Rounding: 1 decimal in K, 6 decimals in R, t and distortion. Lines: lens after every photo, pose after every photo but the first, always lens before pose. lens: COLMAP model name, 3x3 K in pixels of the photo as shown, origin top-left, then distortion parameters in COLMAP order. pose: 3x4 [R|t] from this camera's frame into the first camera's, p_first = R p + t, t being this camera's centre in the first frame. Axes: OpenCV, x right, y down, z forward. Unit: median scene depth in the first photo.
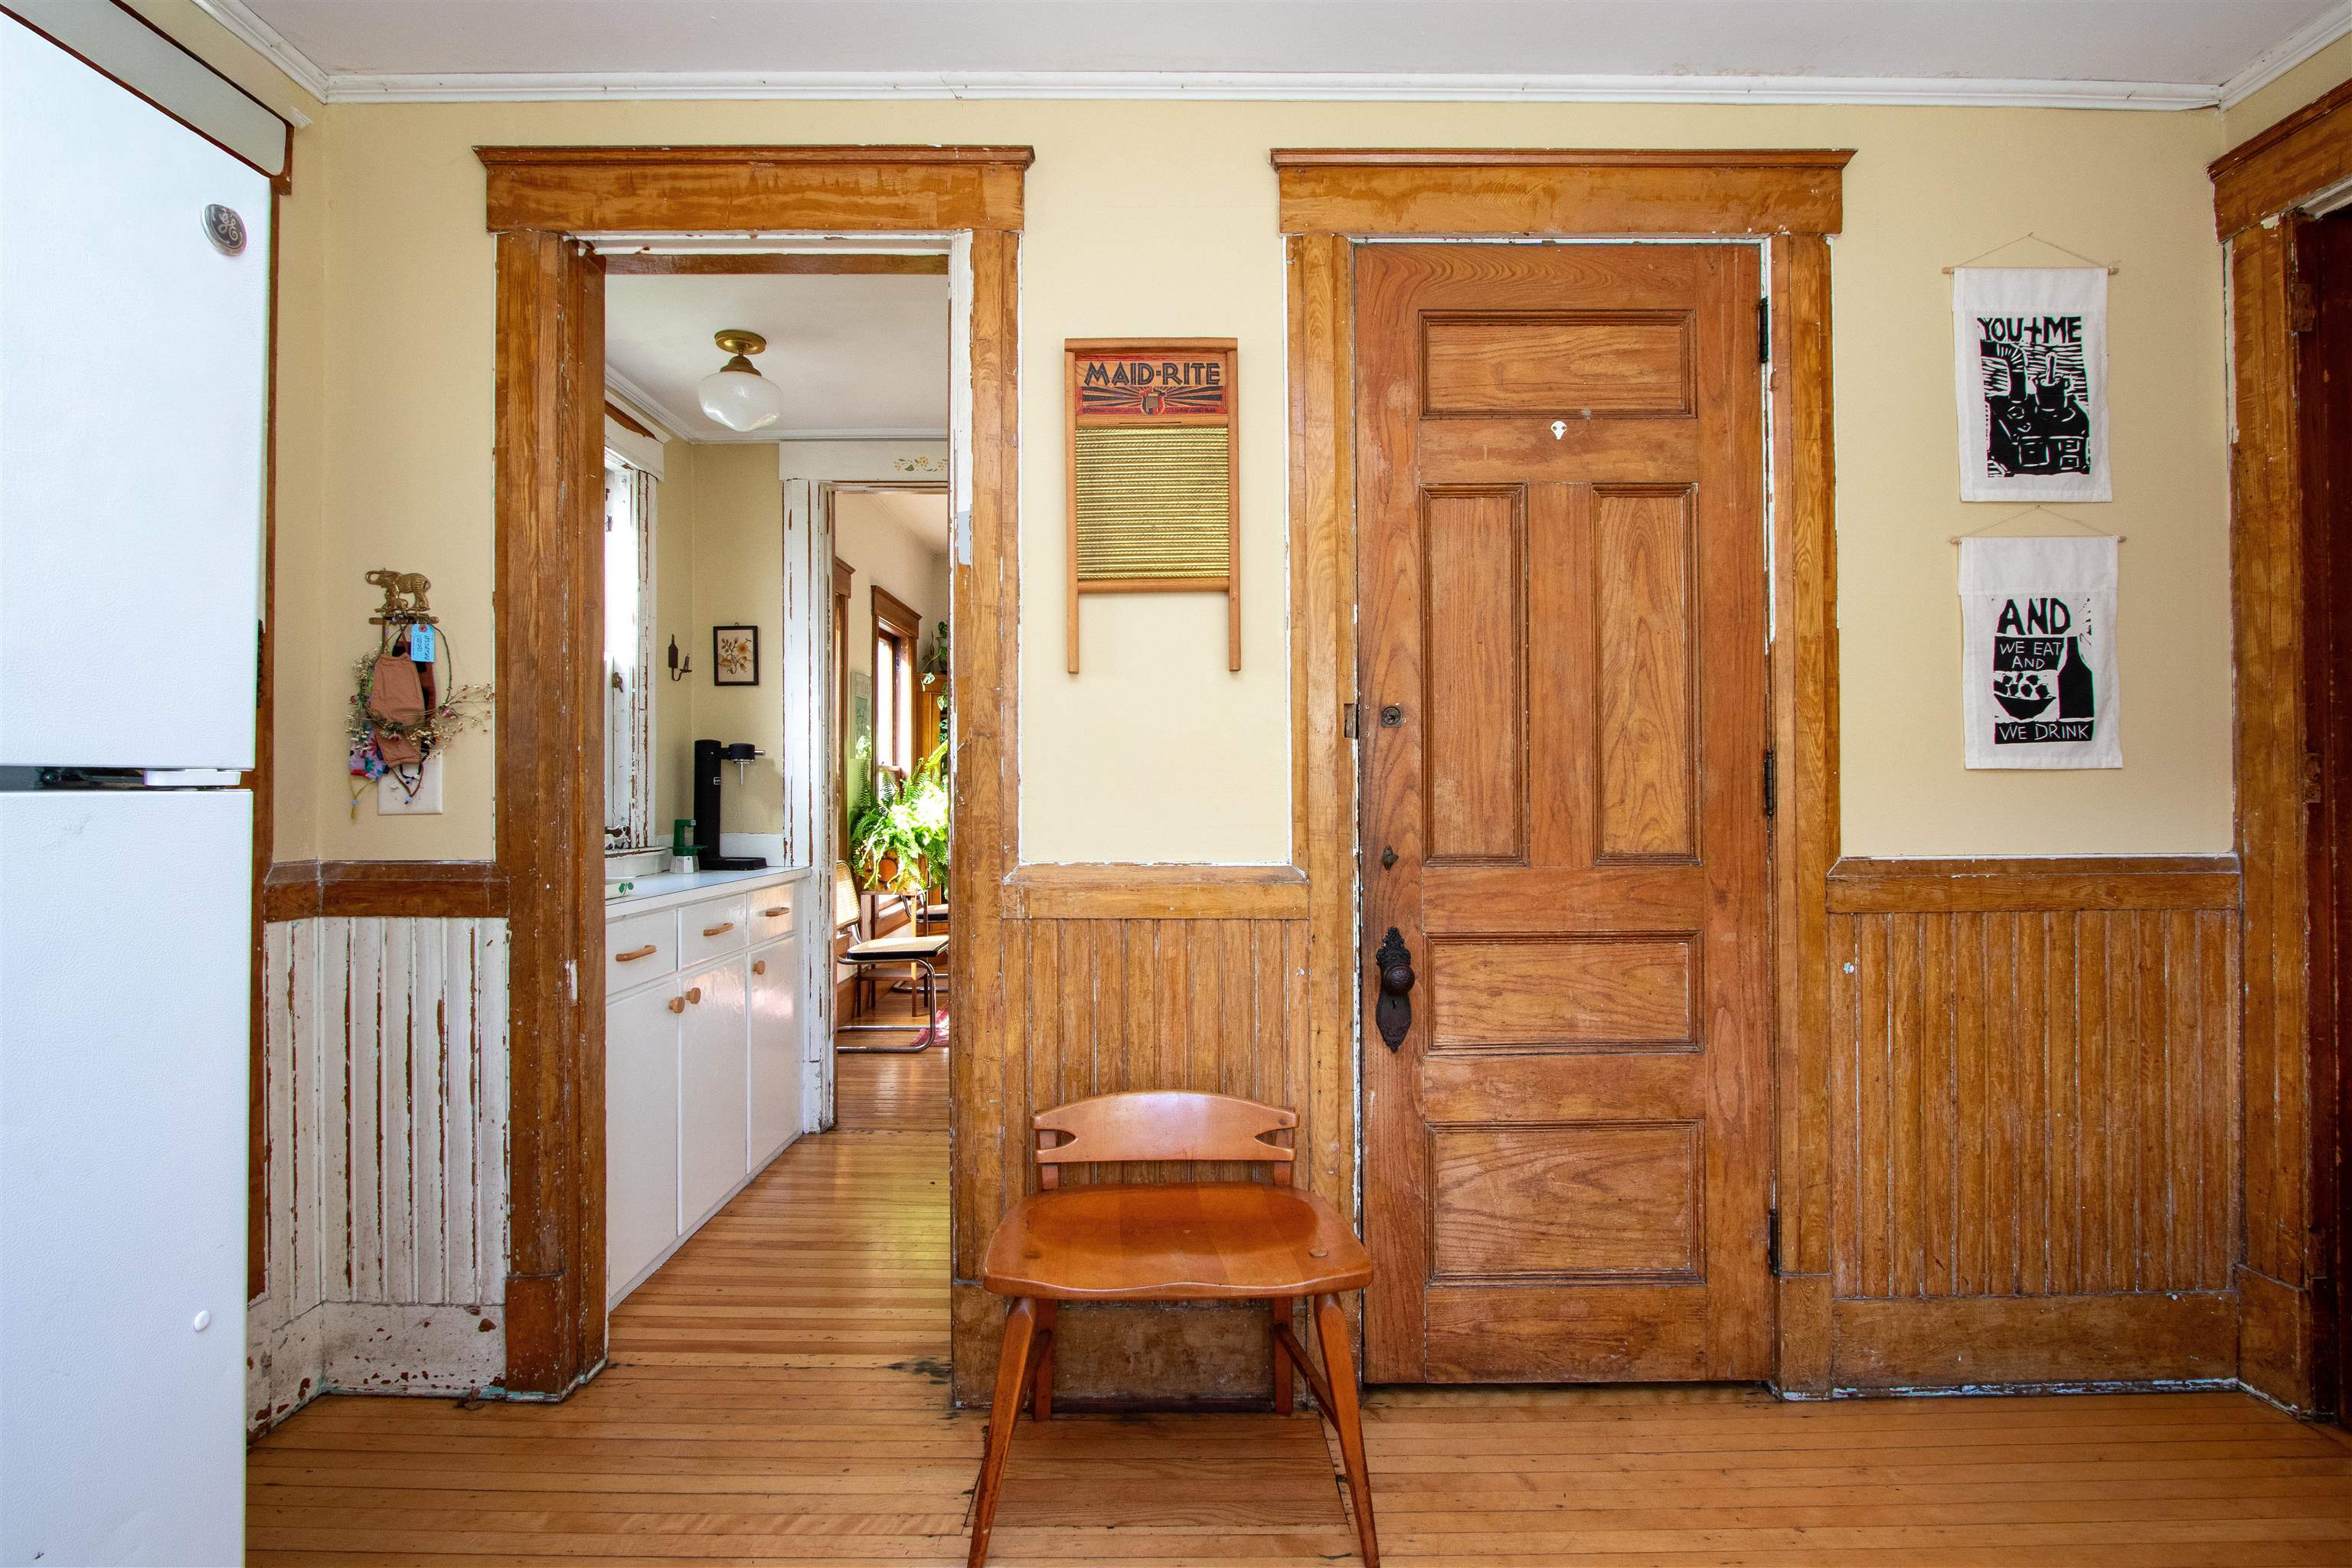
lens RADIAL K [[1102.3, 0, 1143.8], [0, 1102.3, 781.4], [0, 0, 1]] dist [0.000019, 0.000318]
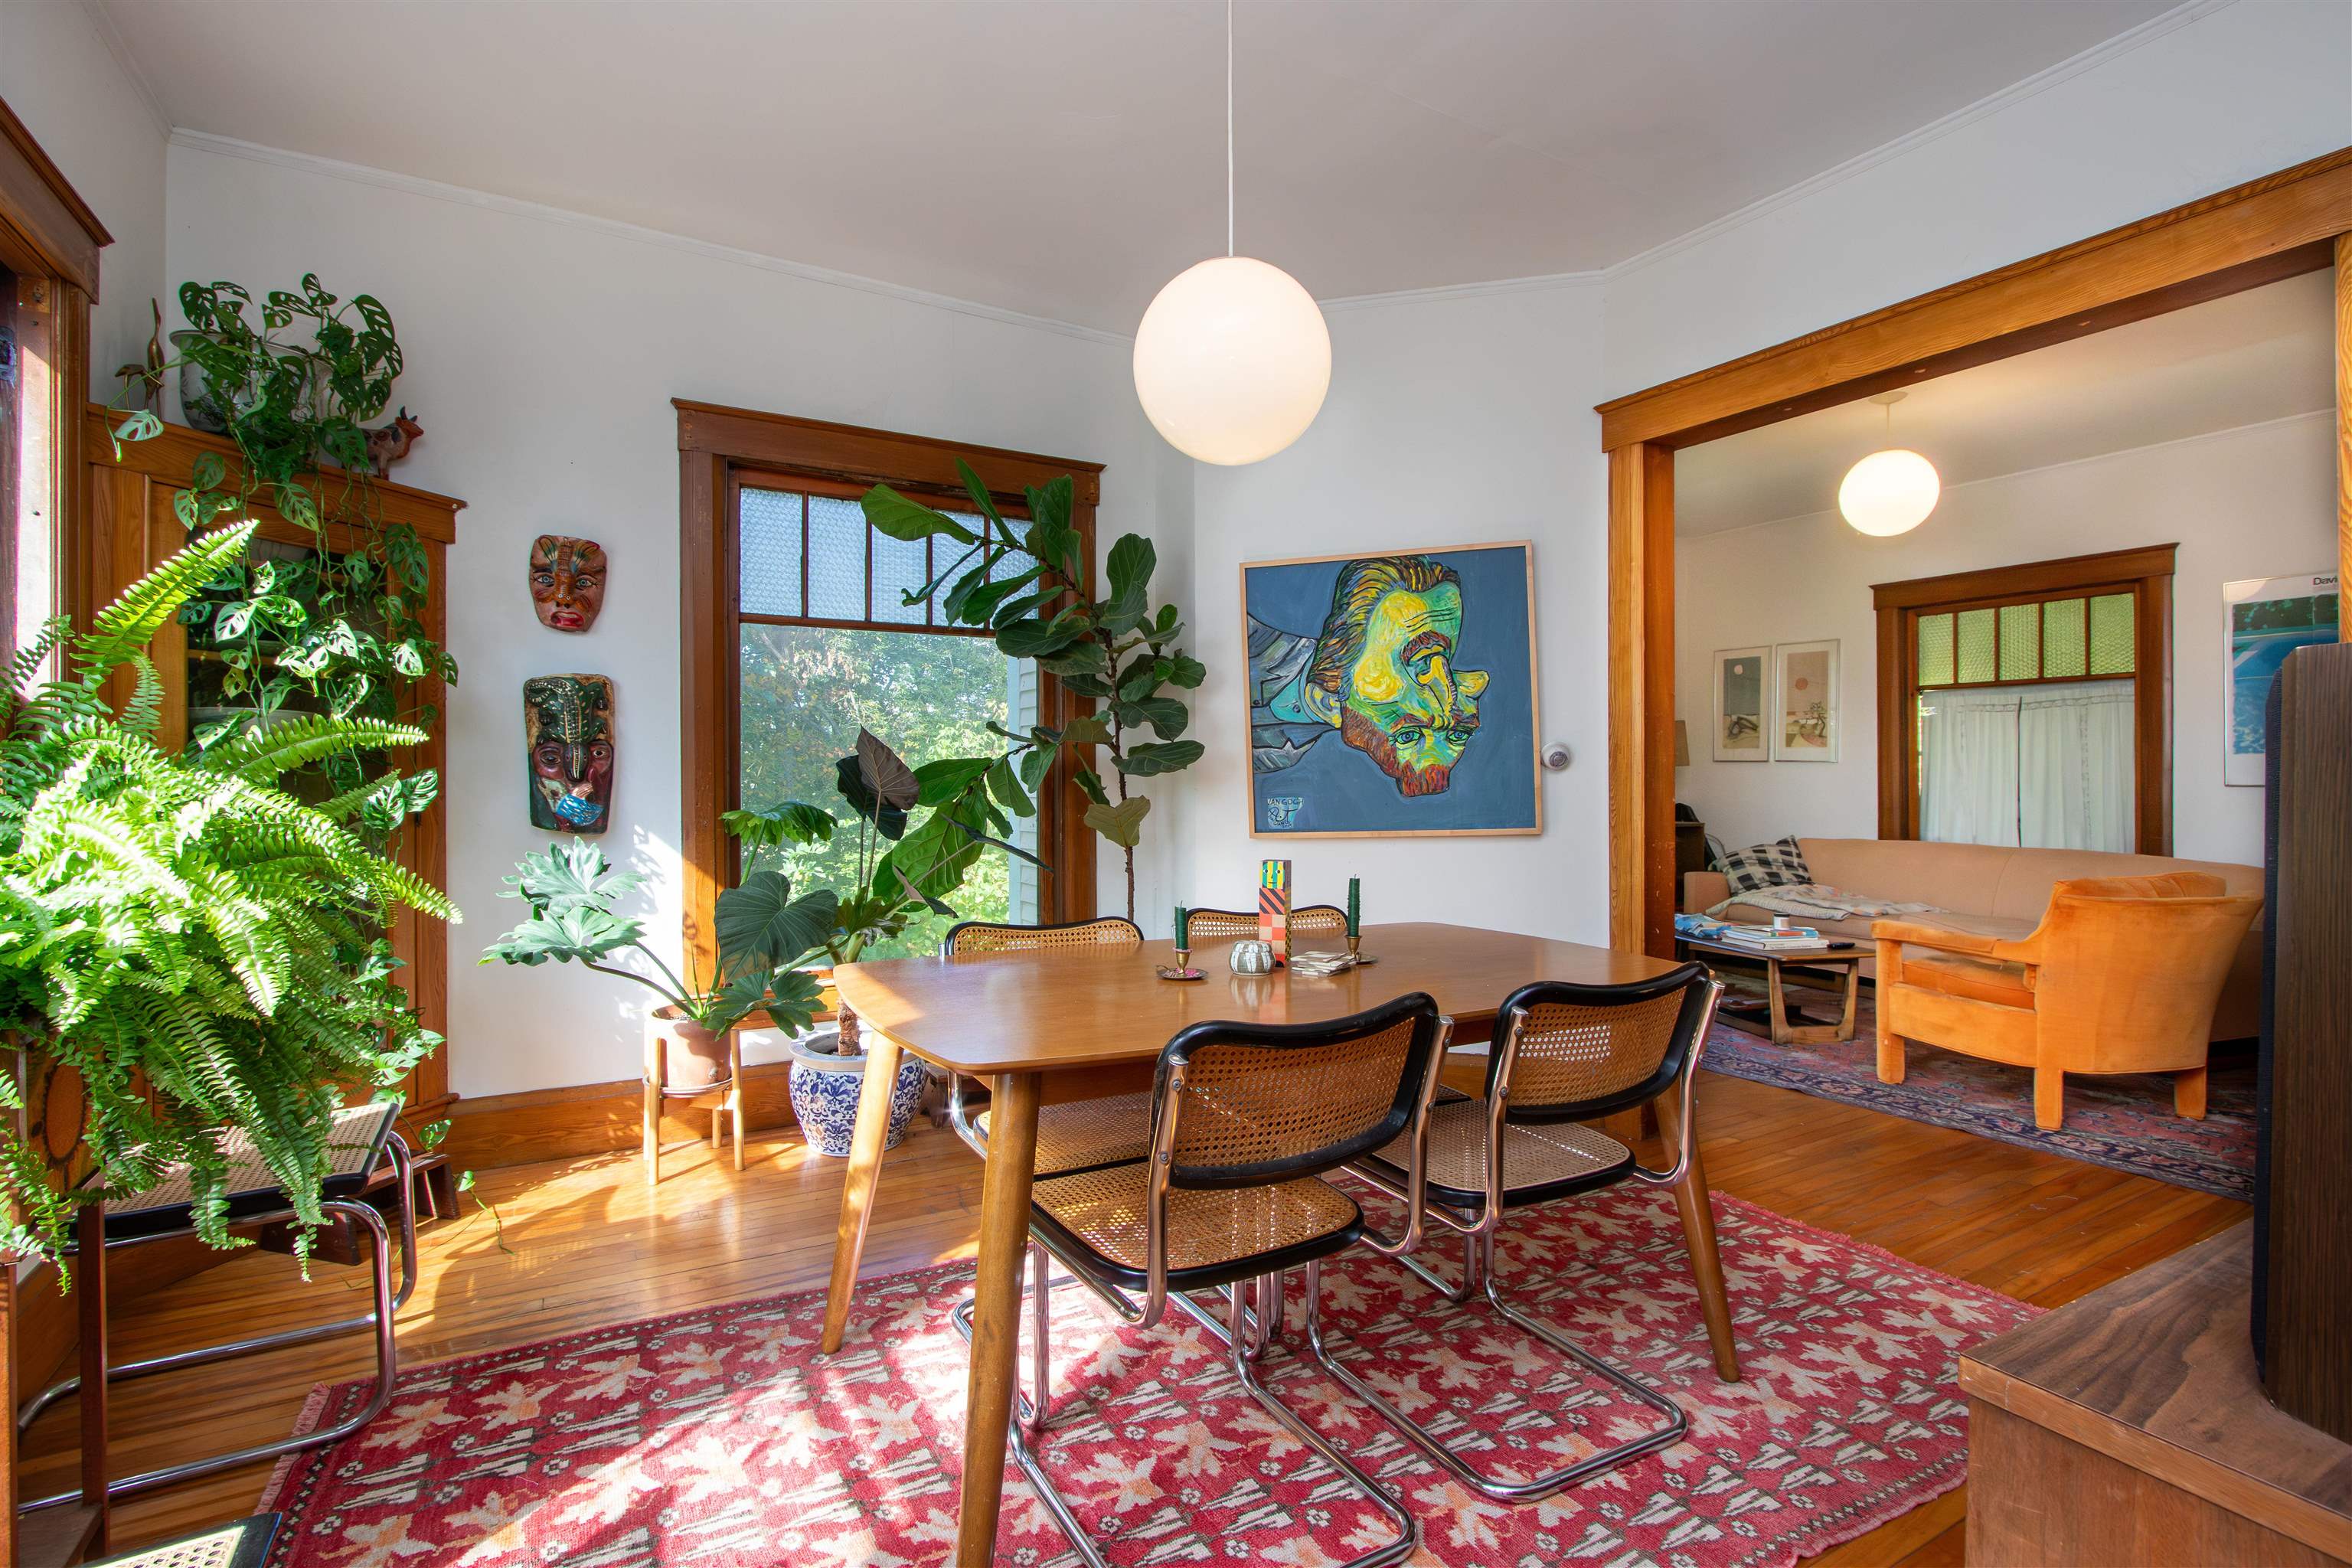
lens RADIAL K [[1106.6, 0, 1203.4], [0, 1106.6, 776.7], [0, 0, 1]] dist [-0.013832, 0.001380]
pose [[0.851555, 0.002146, 0.524261, -0.184094], [-0.005364, 0.999975, 0.004618, 0.013671], [-0.524238, -0.006744, 0.851545, 1.069132]]
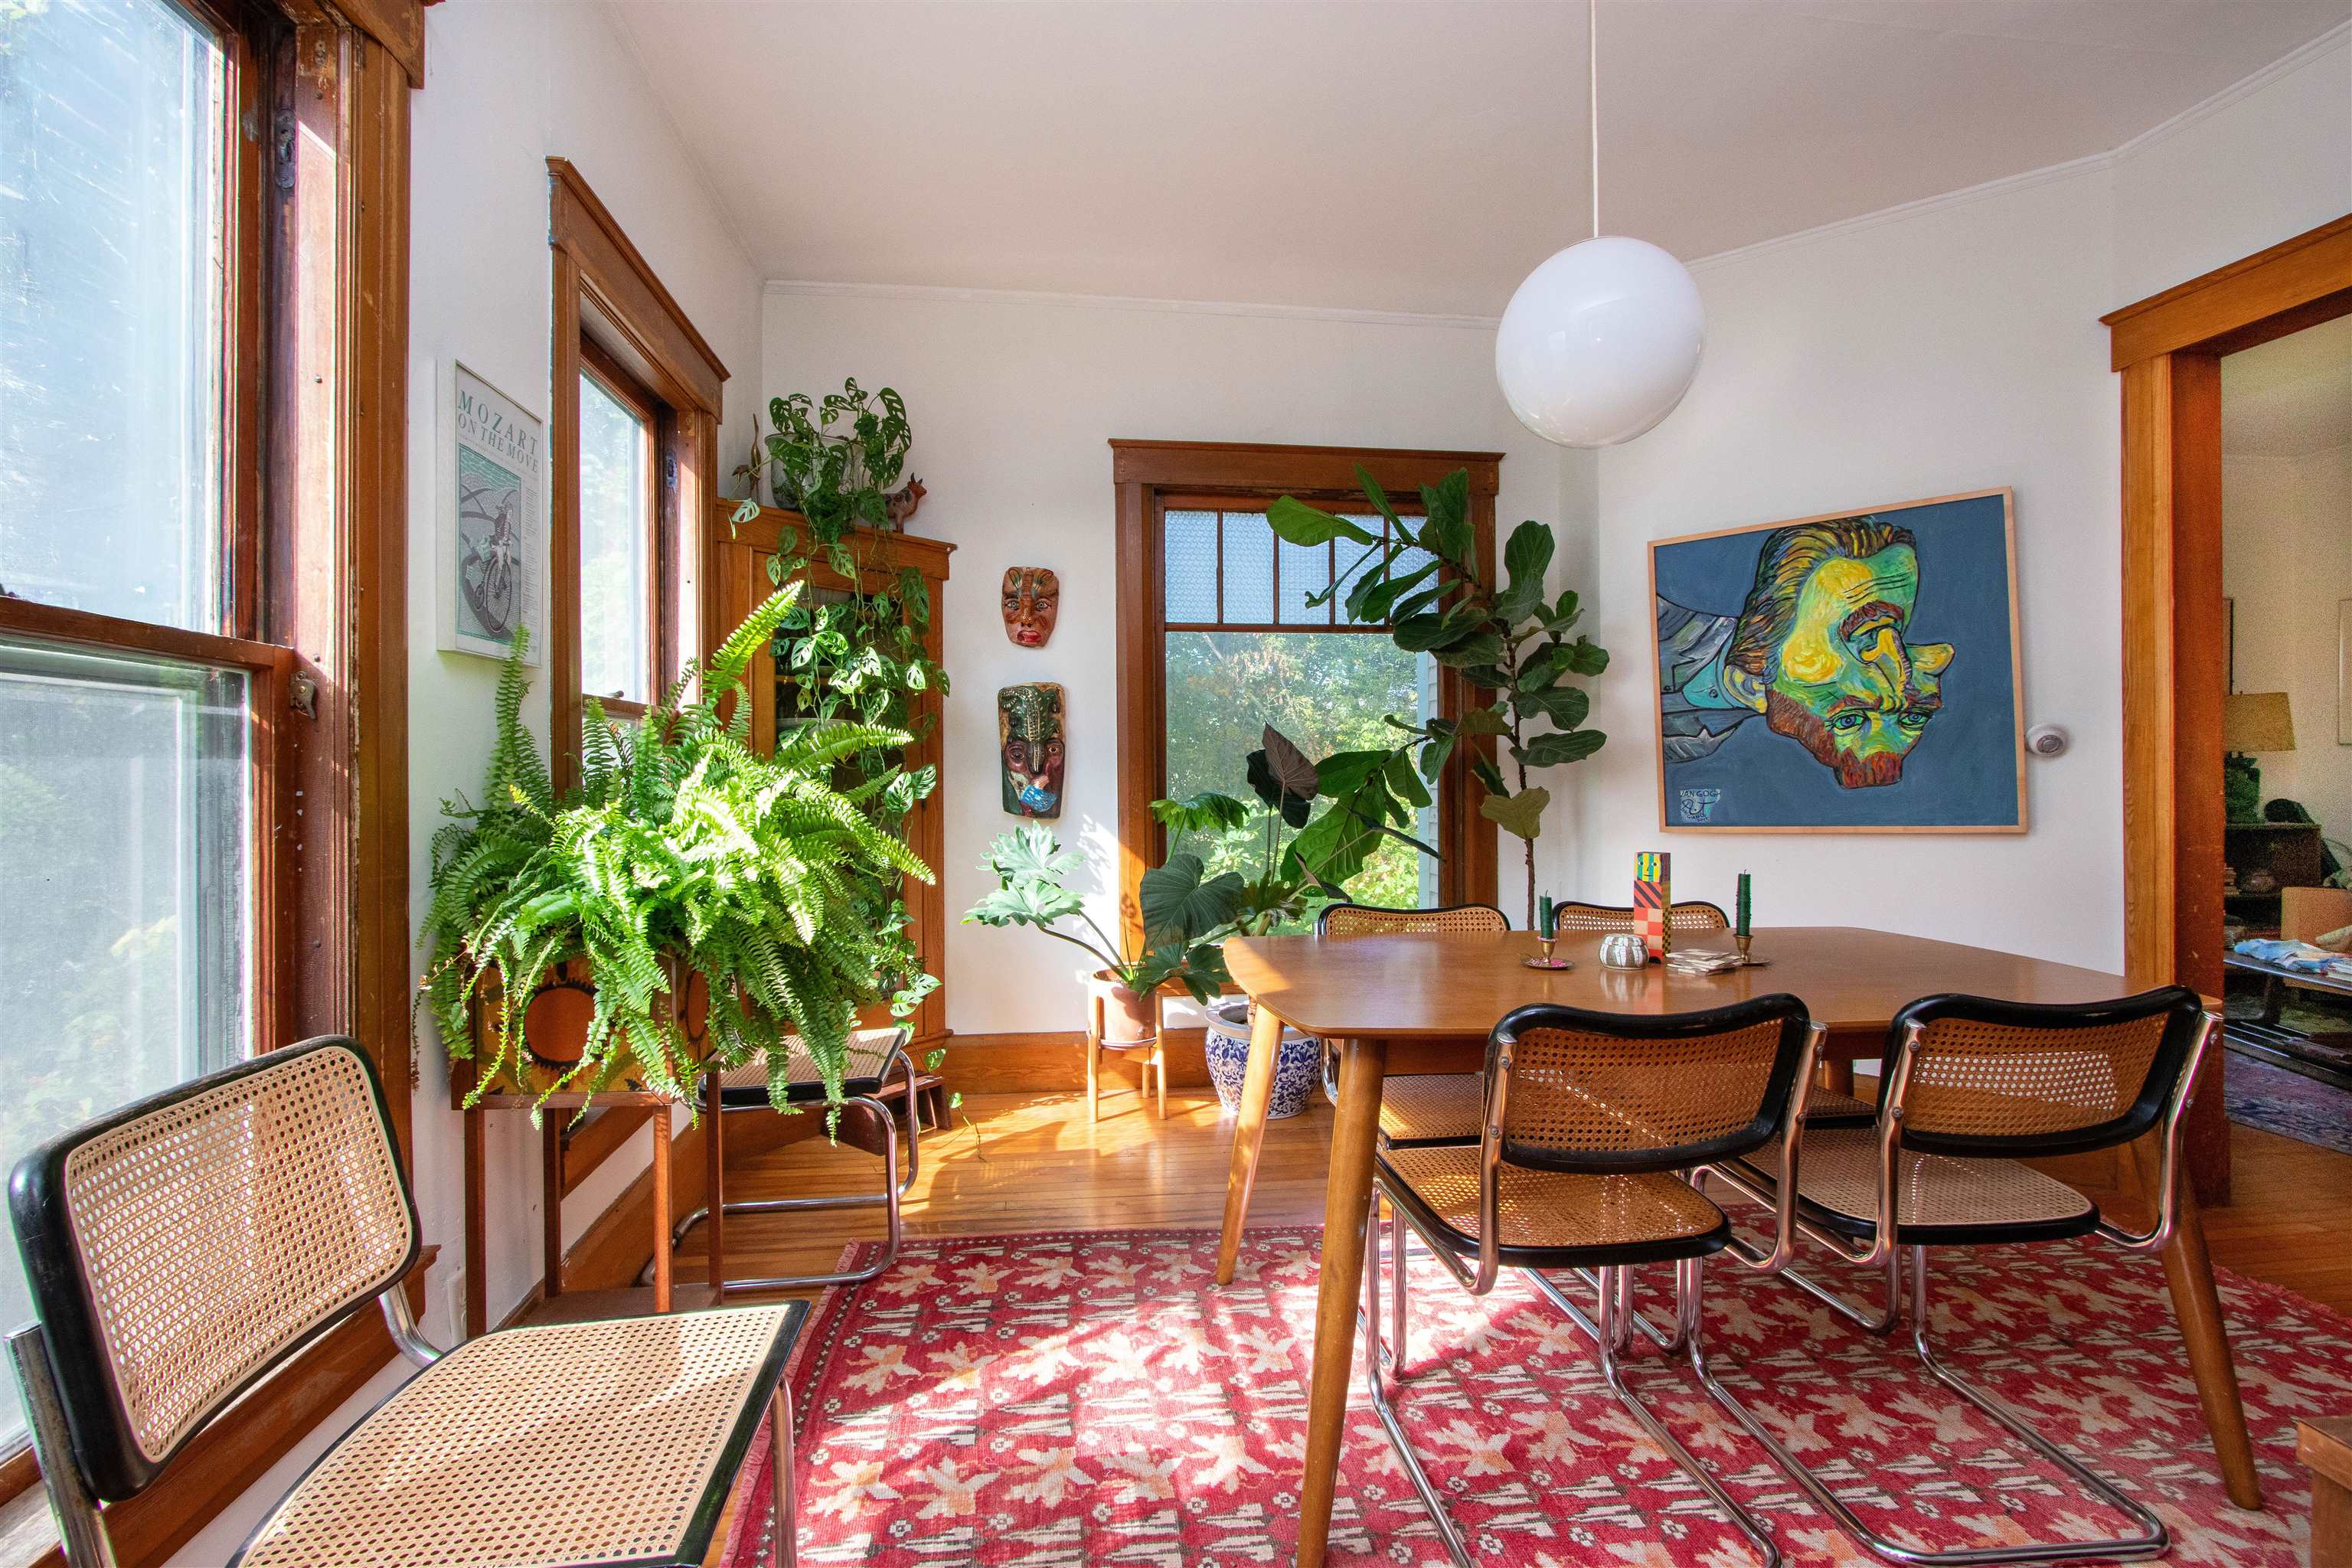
lens RADIAL K [[1095.8, 0, 1168.6], [0, 1095.8, 768.6], [0, 0, 1]] dist [-0.015350, 0.002233]
pose [[0.990047, -0.001946, 0.140726, -0.171624], [0.001280, 0.999988, 0.004822, 0.014212], [-0.140734, -0.004594, 0.990037, 1.041223]]
